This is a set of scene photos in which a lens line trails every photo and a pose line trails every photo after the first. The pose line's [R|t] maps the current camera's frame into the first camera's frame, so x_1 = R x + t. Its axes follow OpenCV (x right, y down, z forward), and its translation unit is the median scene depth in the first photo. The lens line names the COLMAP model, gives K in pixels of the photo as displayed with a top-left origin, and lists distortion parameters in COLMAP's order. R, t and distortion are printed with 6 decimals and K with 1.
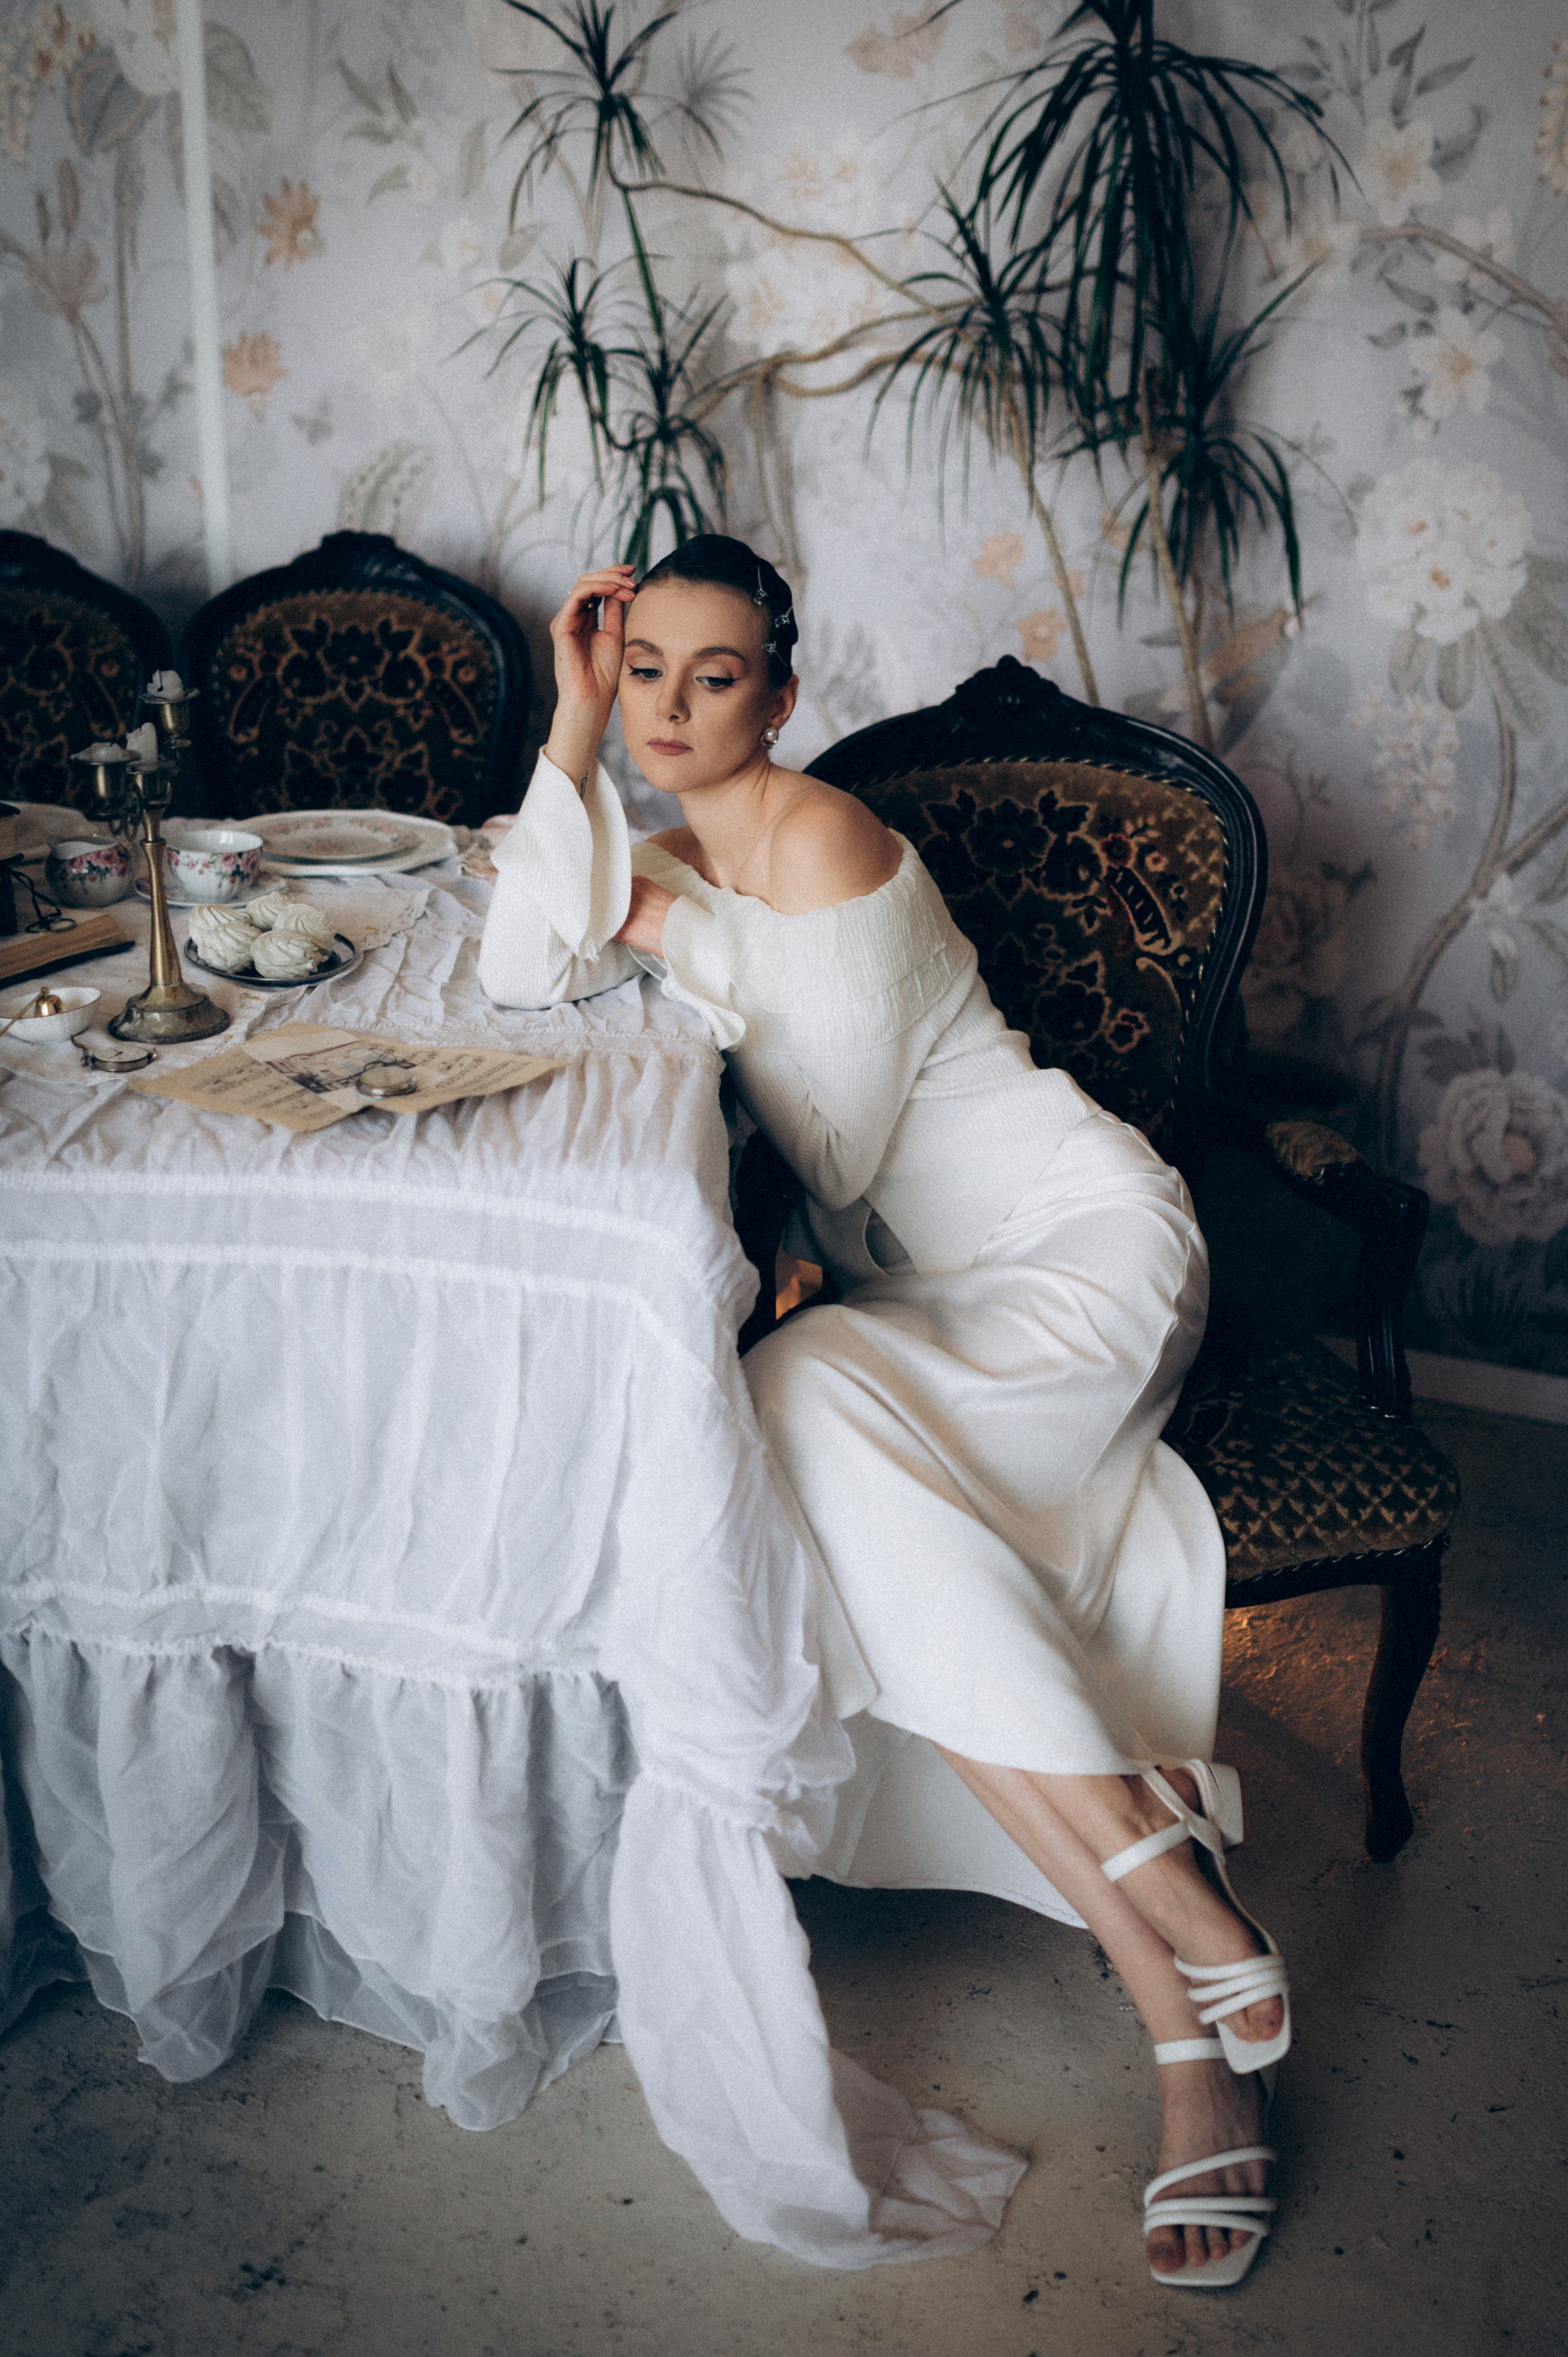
lens RADIAL K [[2463.9, 0, 862.5], [0, 2463.9, 1161.9], [0, 0, 1]] dist [-0.037143, 0.018056]
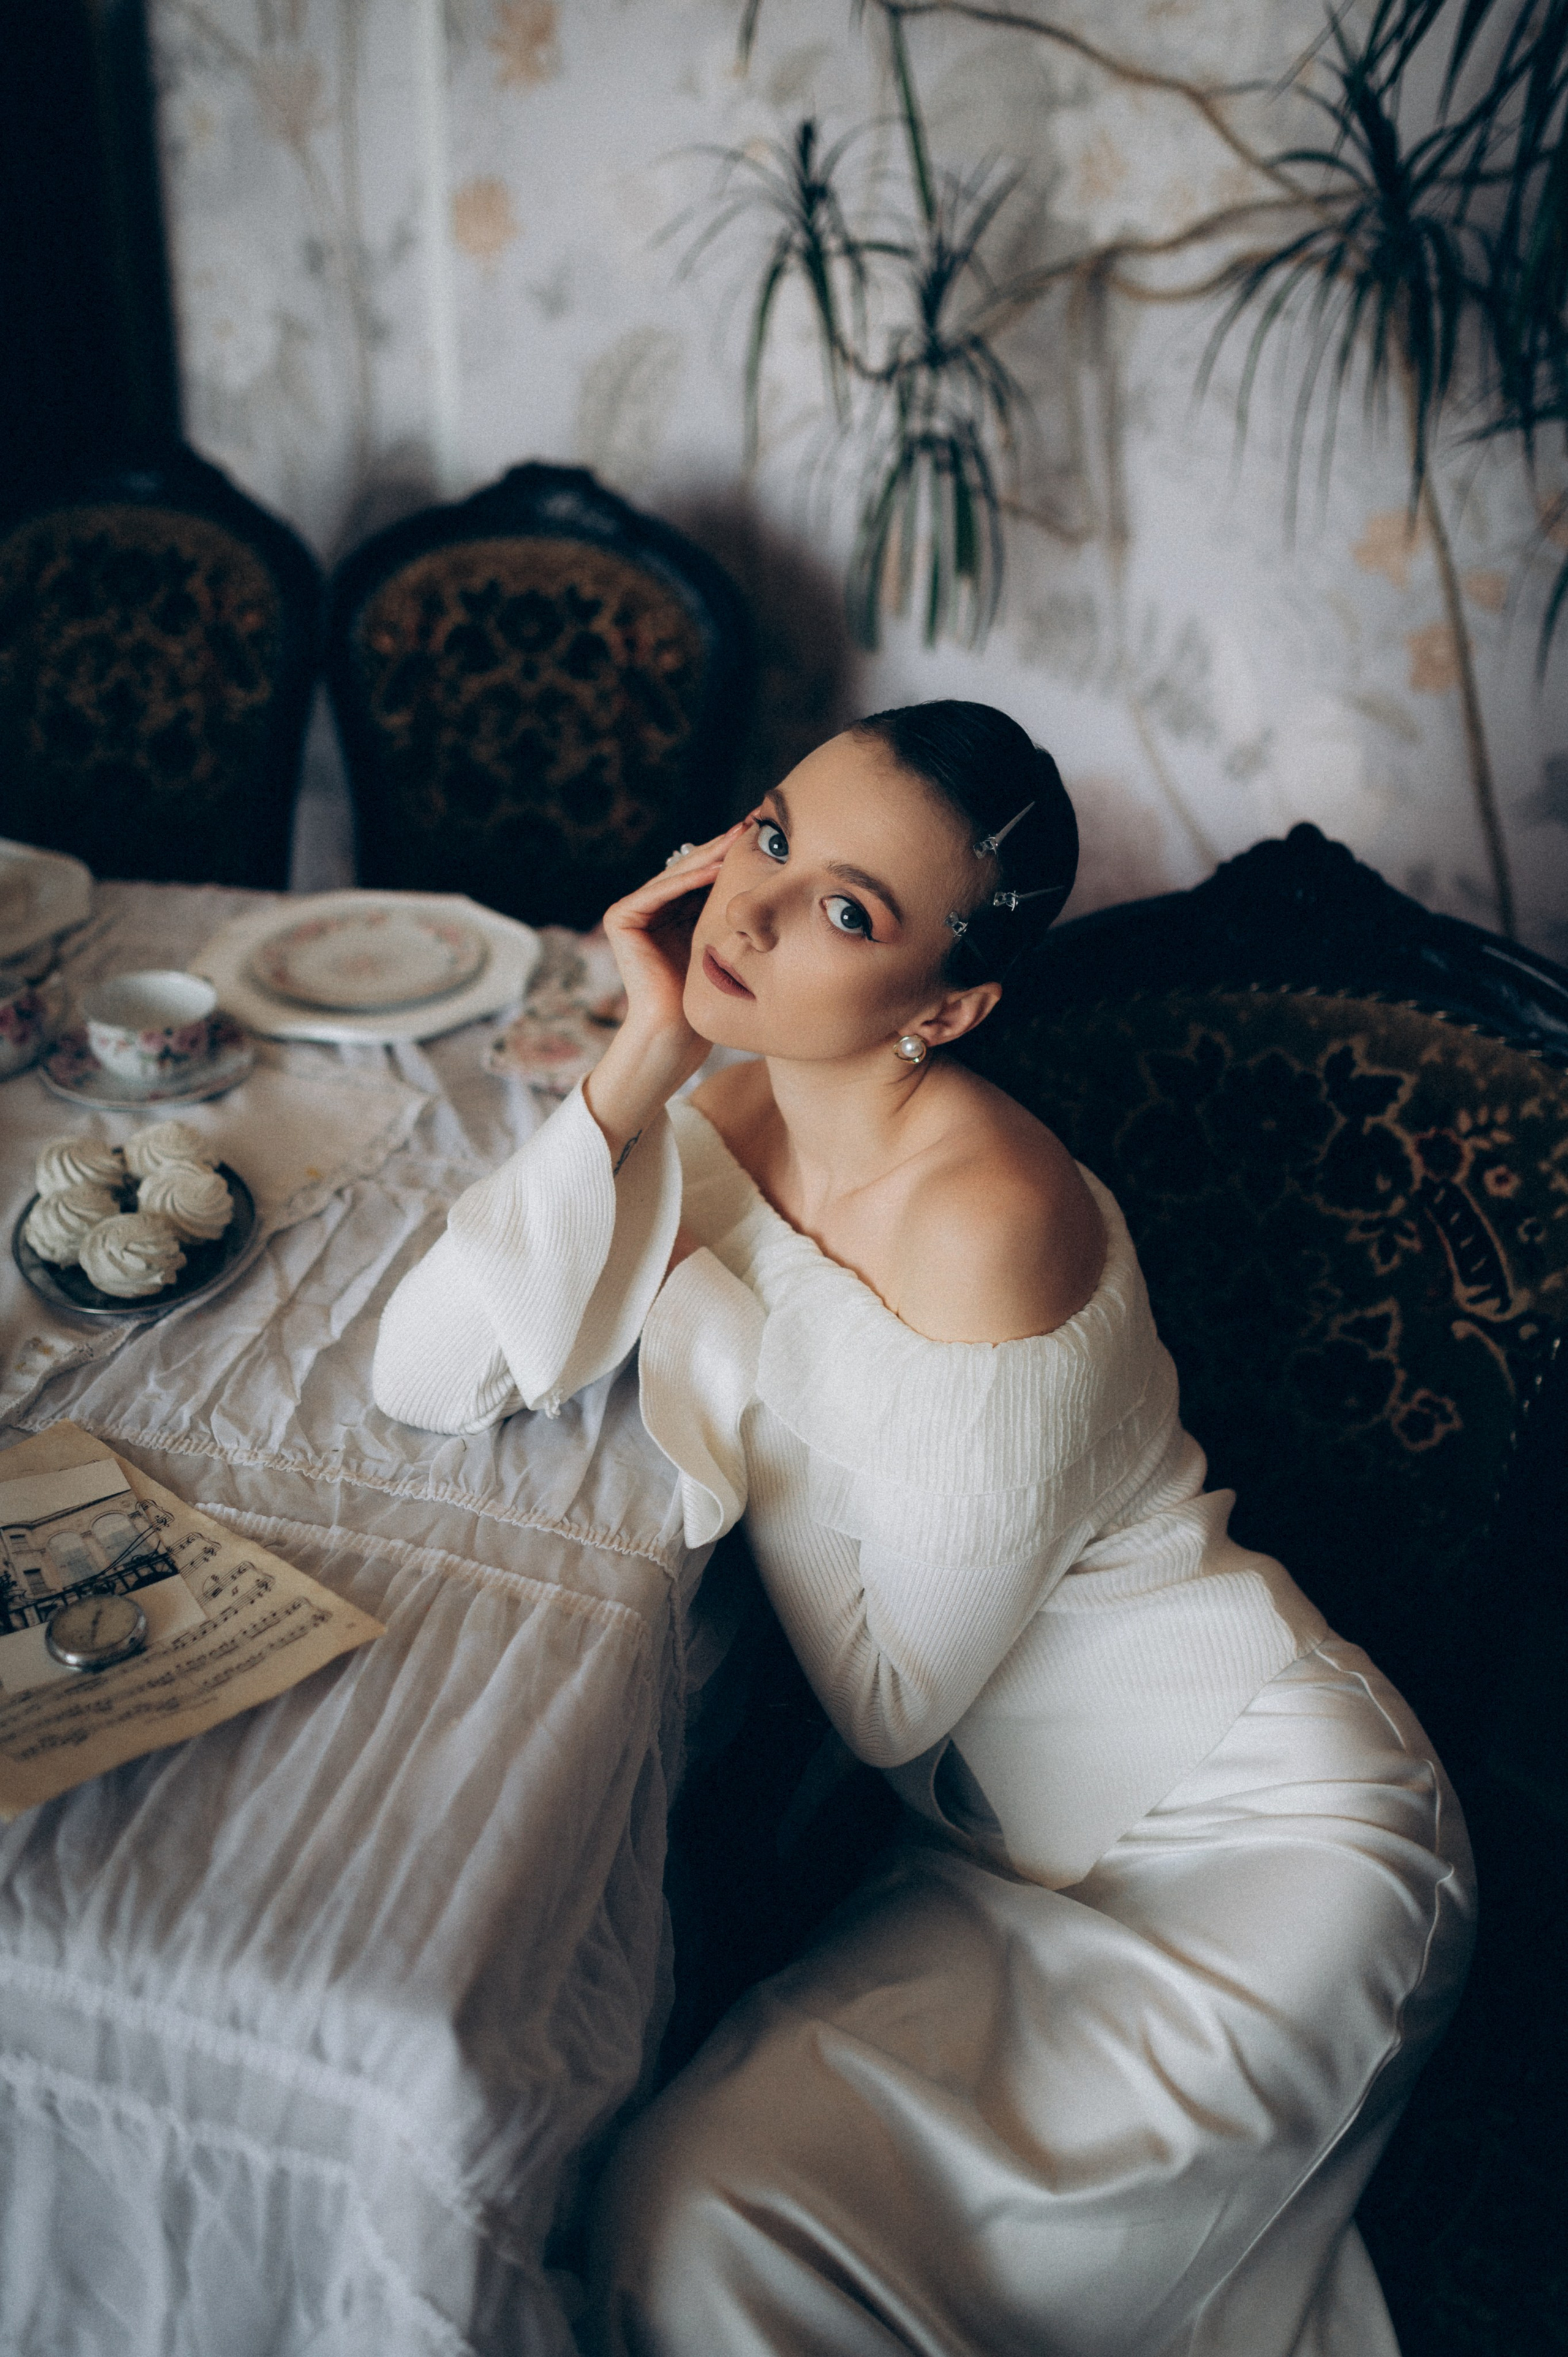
lens RADIAL K [[2339.5, 0, 784.0], [0, 2339.5, 1178.5], [0, 0, 1]] dist [-0.040042, 0.010305]
pose [[0.969562, 0.112005, -0.217724, 0.070102], [-0.084089, 0.987471, 0.133528, -0.184543], [0.229952, -0.111155, 0.966833, 0.374652]]
